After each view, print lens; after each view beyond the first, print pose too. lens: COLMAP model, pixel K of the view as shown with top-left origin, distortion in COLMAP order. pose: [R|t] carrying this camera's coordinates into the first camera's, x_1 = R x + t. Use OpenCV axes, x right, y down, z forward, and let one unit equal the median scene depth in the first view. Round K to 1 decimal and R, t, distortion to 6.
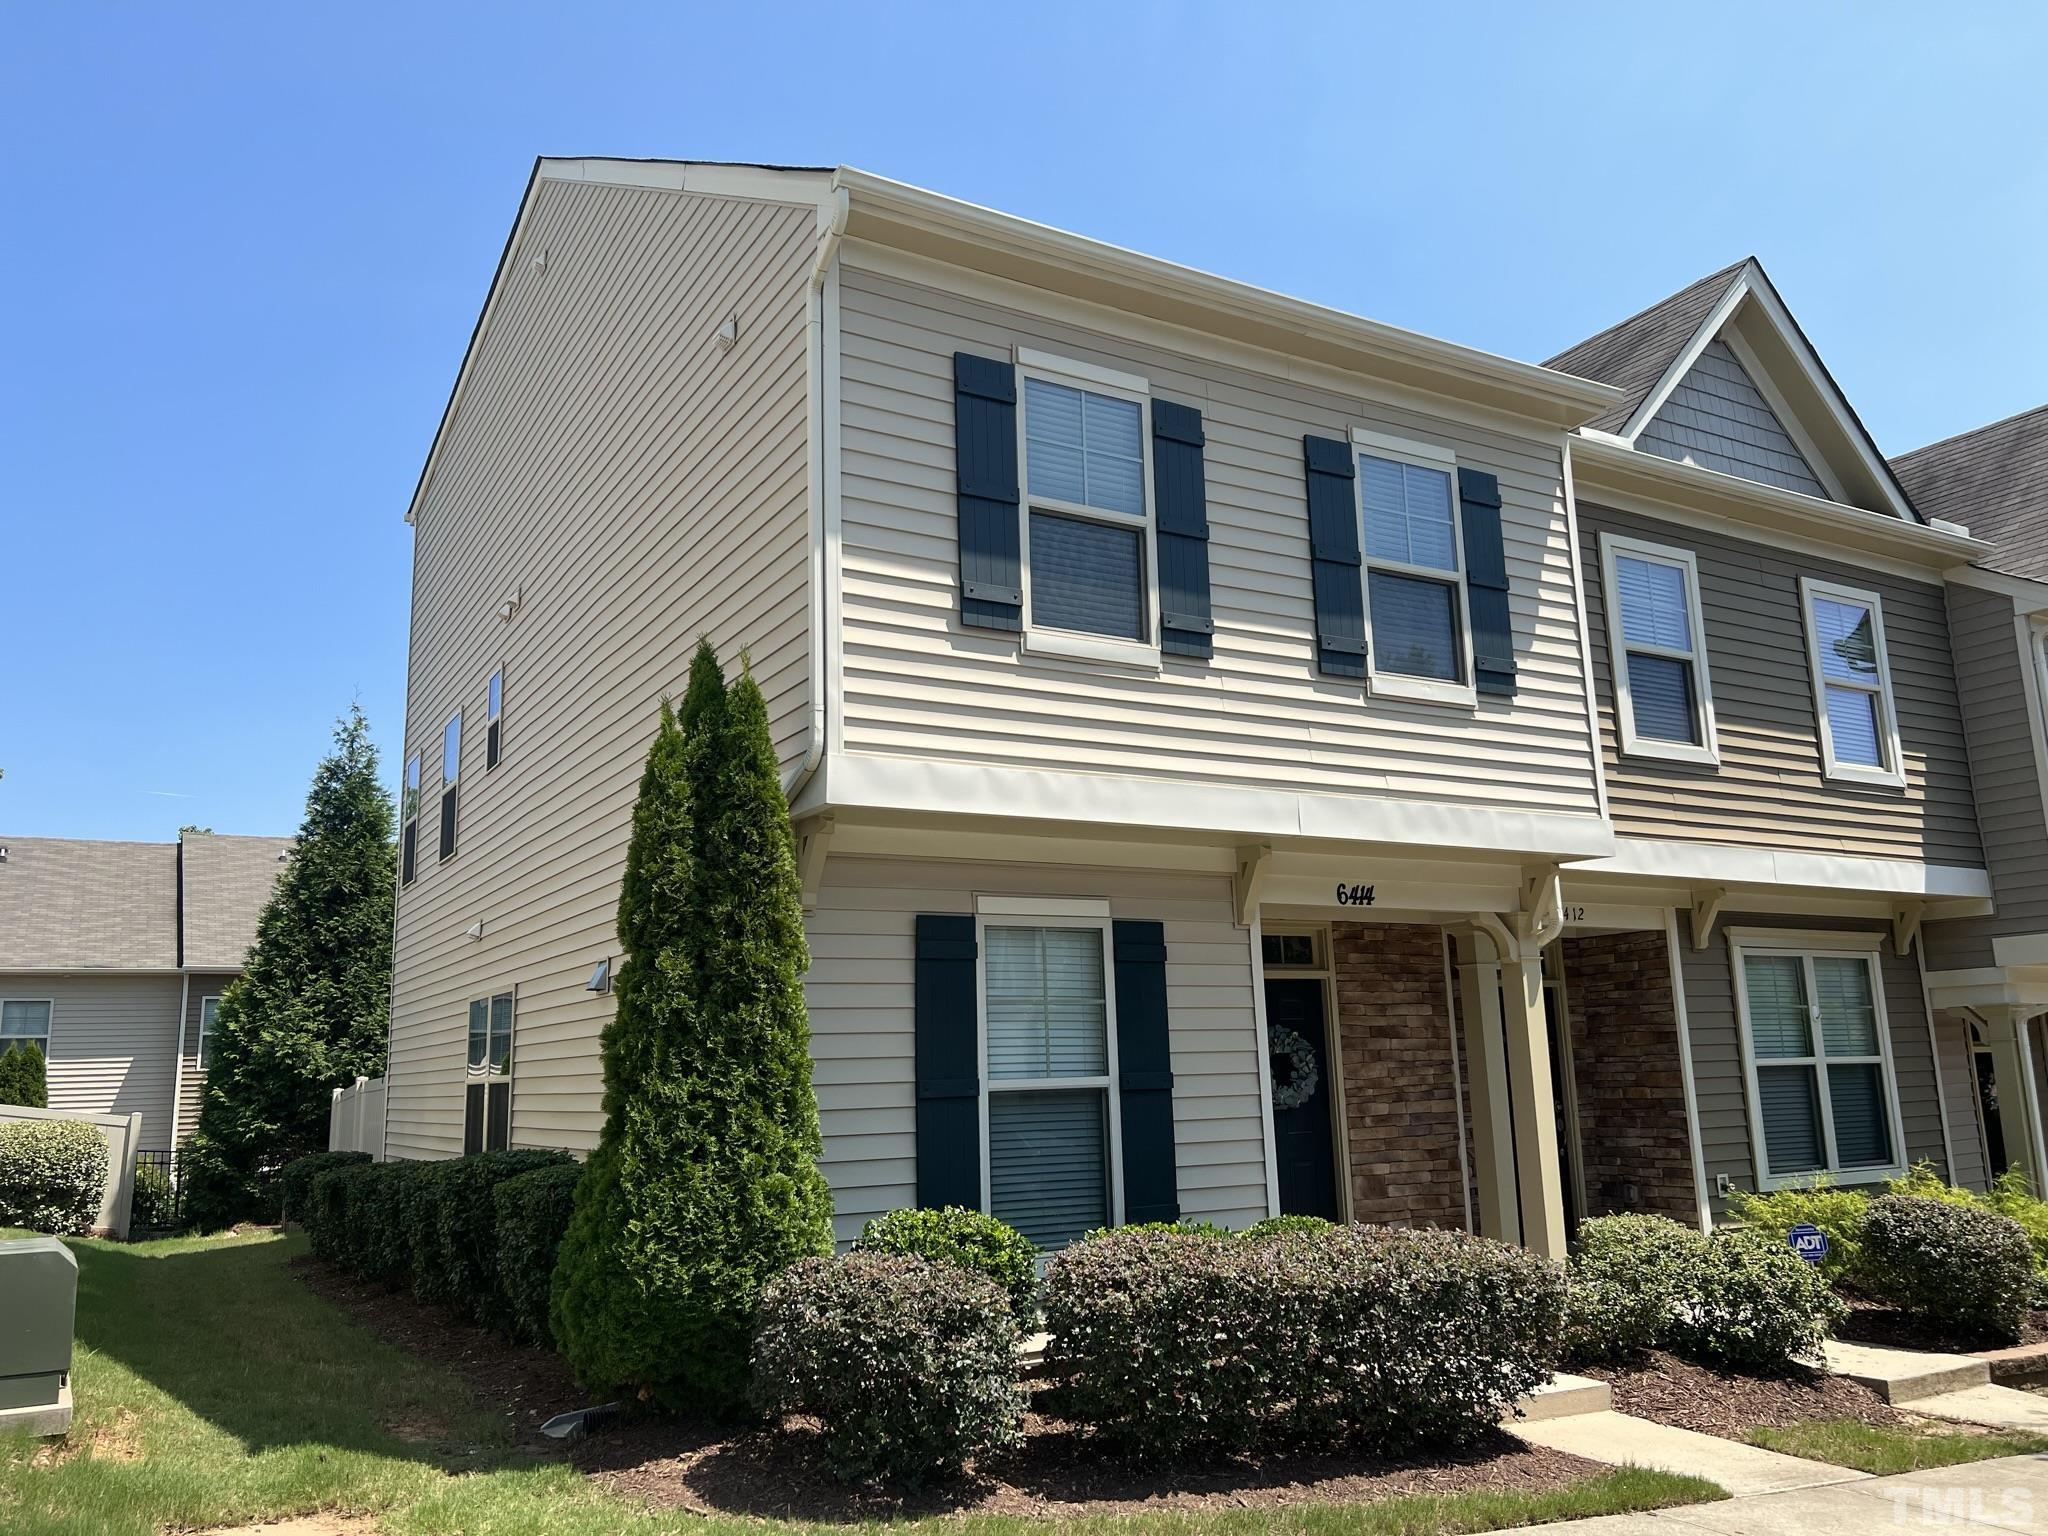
lens RADIAL K [[1550.9, 0, 1019.5], [0, 1550.9, 765.4], [0, 0, 1]] dist [0.008606, 0.000275]
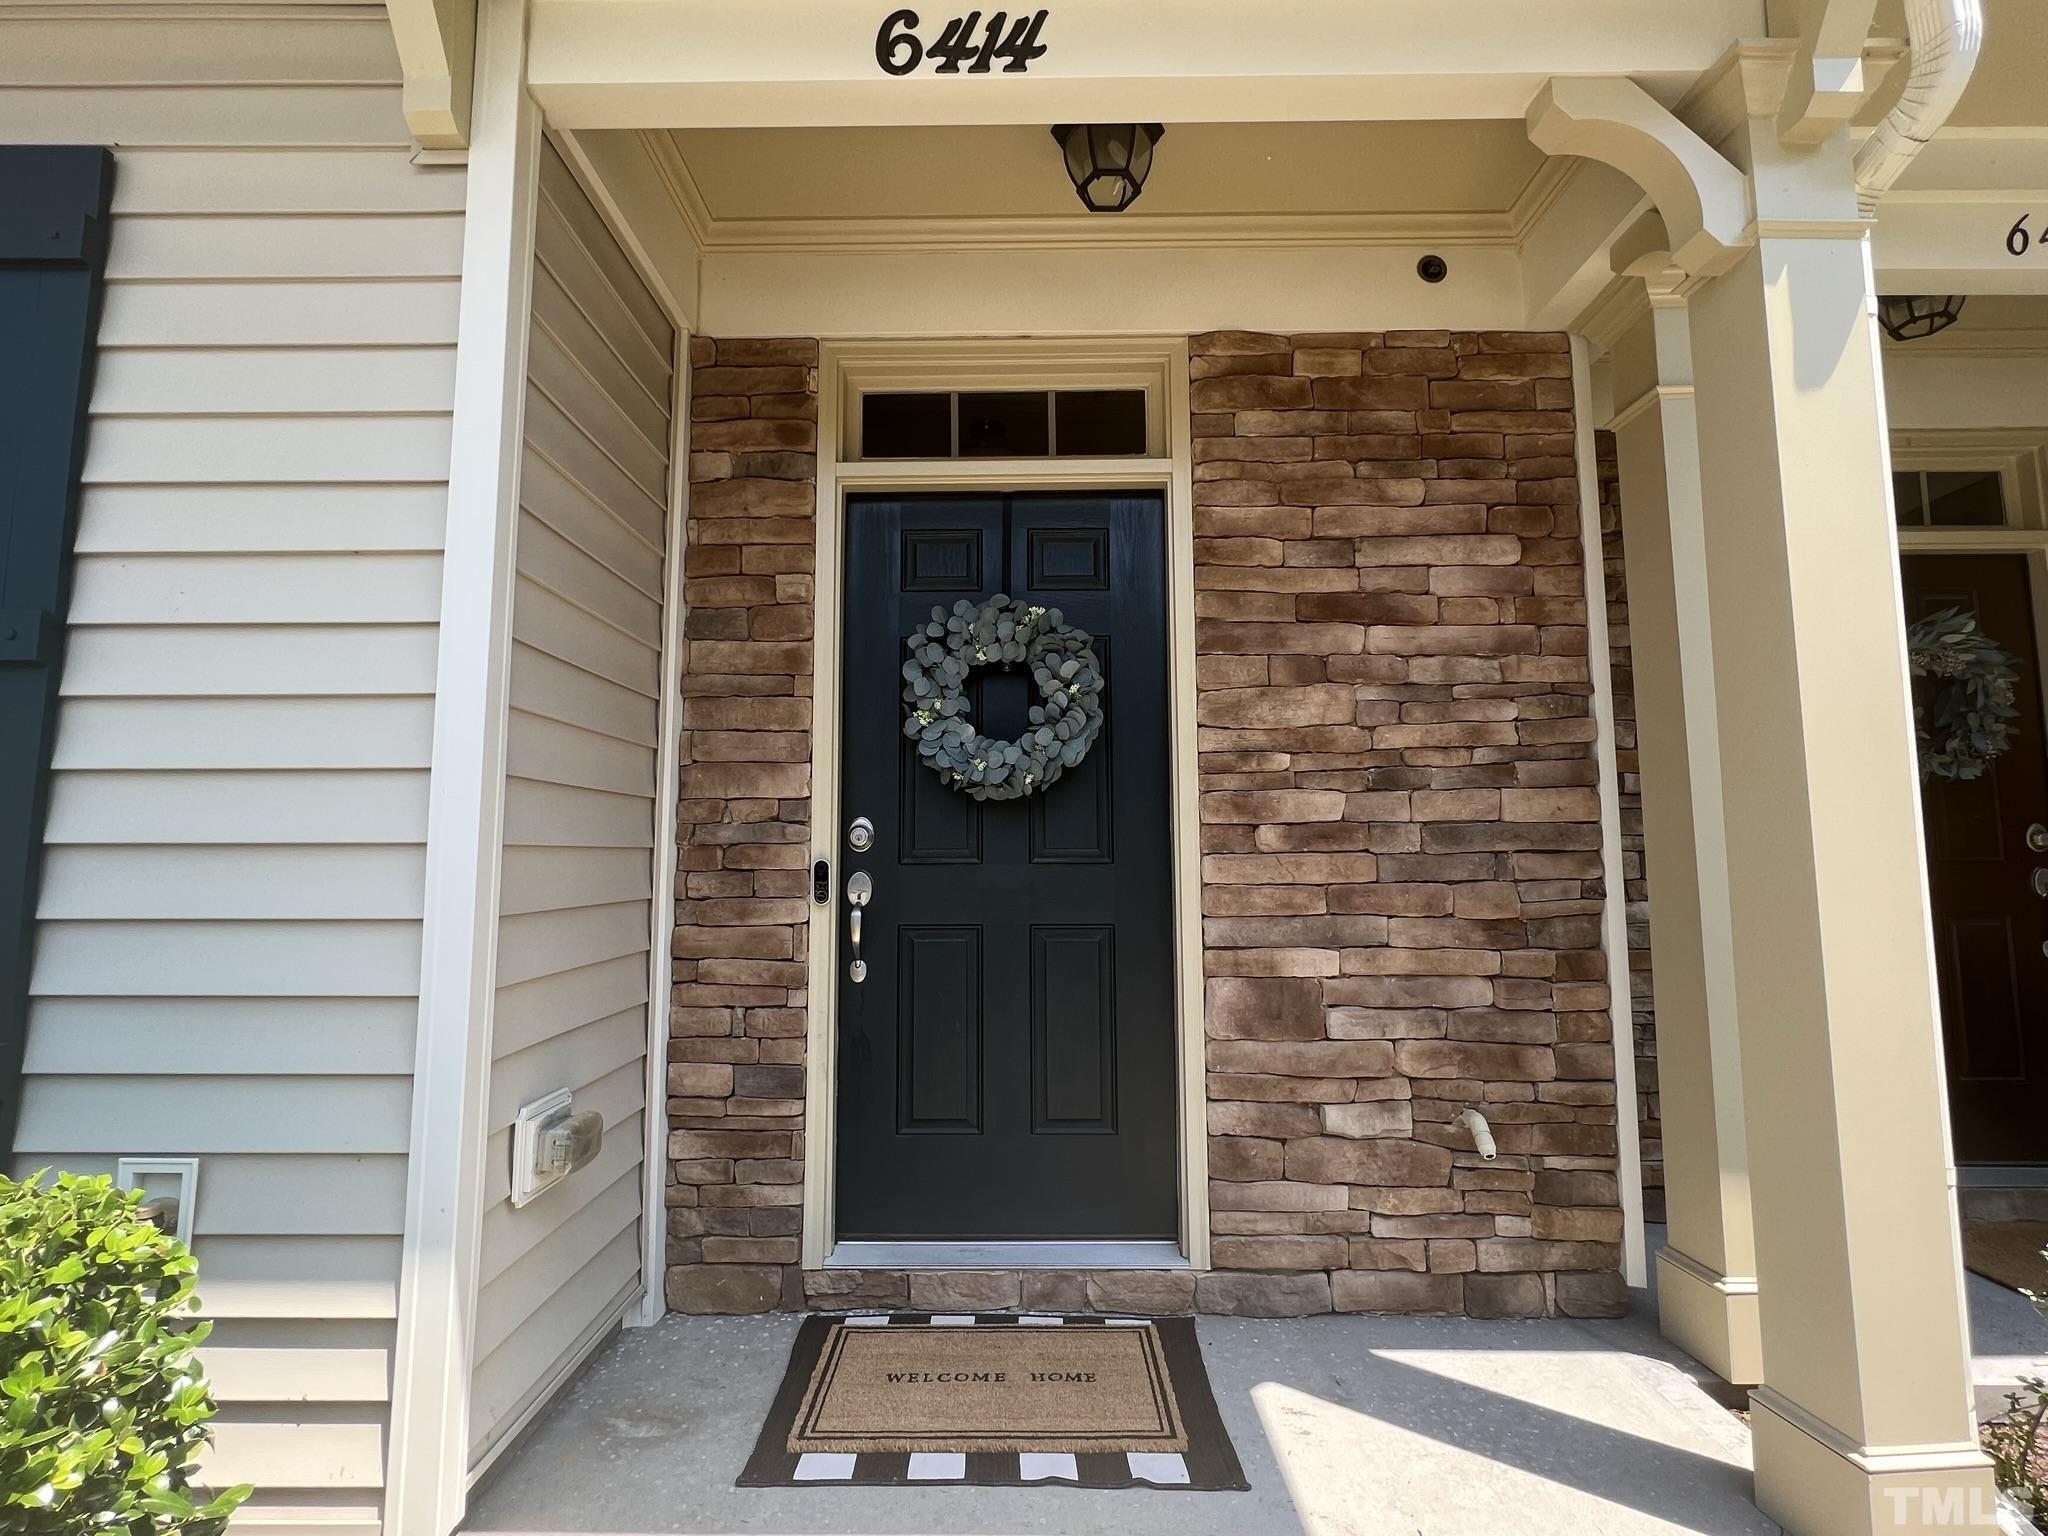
lens RADIAL K [[963.1, 0, 1019.7], [0, 963.1, 773.9], [0, 0, 1]] dist [0.003089, -0.000684]
pose [[0.862292, -0.022861, -0.505896, 0.284698], [0.080797, 0.992394, 0.092872, 0.183848], [0.499925, -0.120958, 0.857581, 0.756582]]
